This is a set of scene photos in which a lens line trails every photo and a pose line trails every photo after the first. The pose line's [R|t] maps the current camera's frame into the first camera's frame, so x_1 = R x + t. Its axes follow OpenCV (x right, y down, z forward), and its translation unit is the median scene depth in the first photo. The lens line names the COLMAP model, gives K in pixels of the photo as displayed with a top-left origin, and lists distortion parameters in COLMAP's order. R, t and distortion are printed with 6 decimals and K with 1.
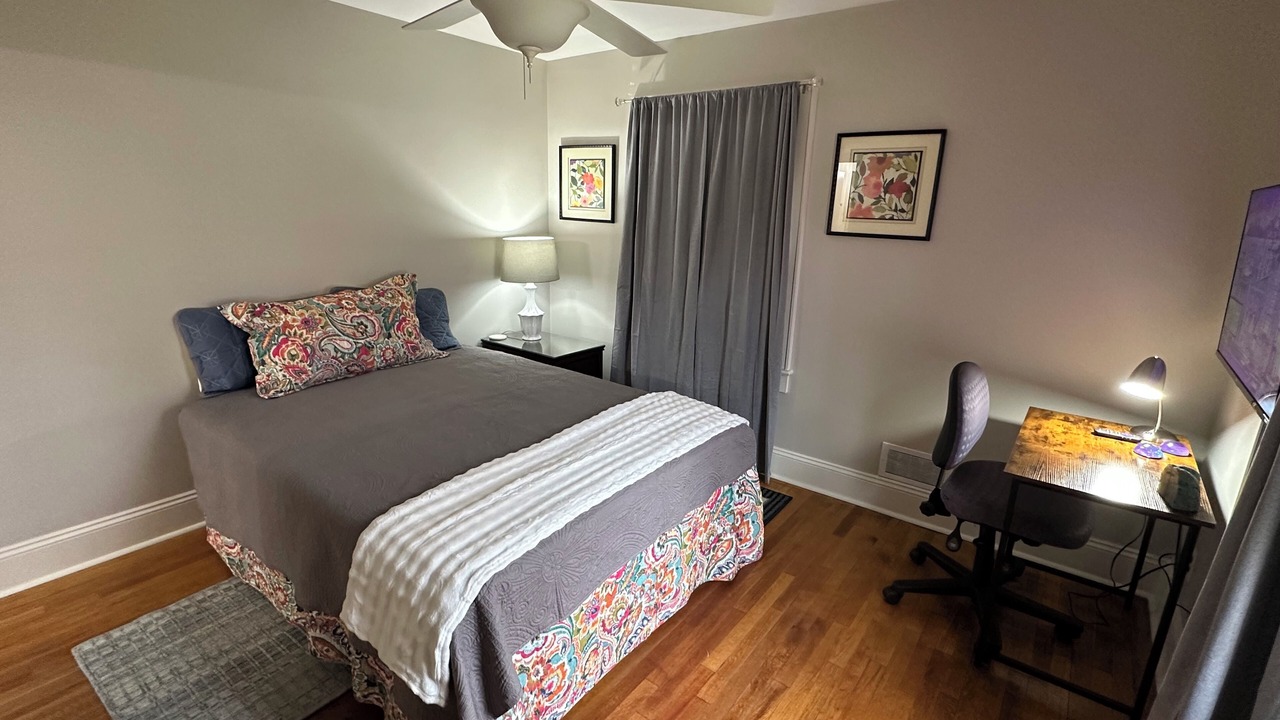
lens RADIAL K [[590.0, 0, 641.3], [0, 590.0, 360.8], [0, 0, 1]] dist [-0.002541, -0.001048]
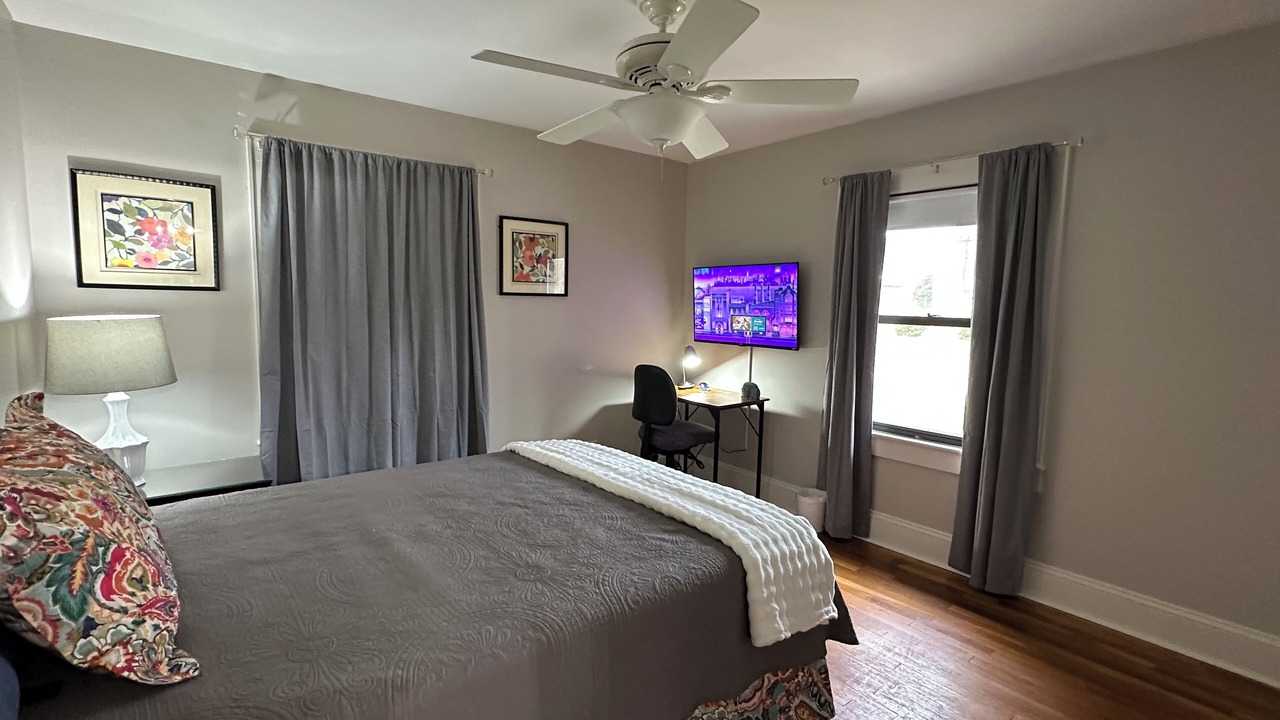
lens RADIAL K [[590.0, 0, 640.7], [0, 590.0, 358.6], [0, 0, 1]] dist [-0.002541, -0.001048]
pose [[0.231038, -0.120776, 0.965419, -0.817400], [0.245554, 0.967382, 0.062257, -0.093287], [-0.941448, 0.222679, 0.253159, 0.456123]]
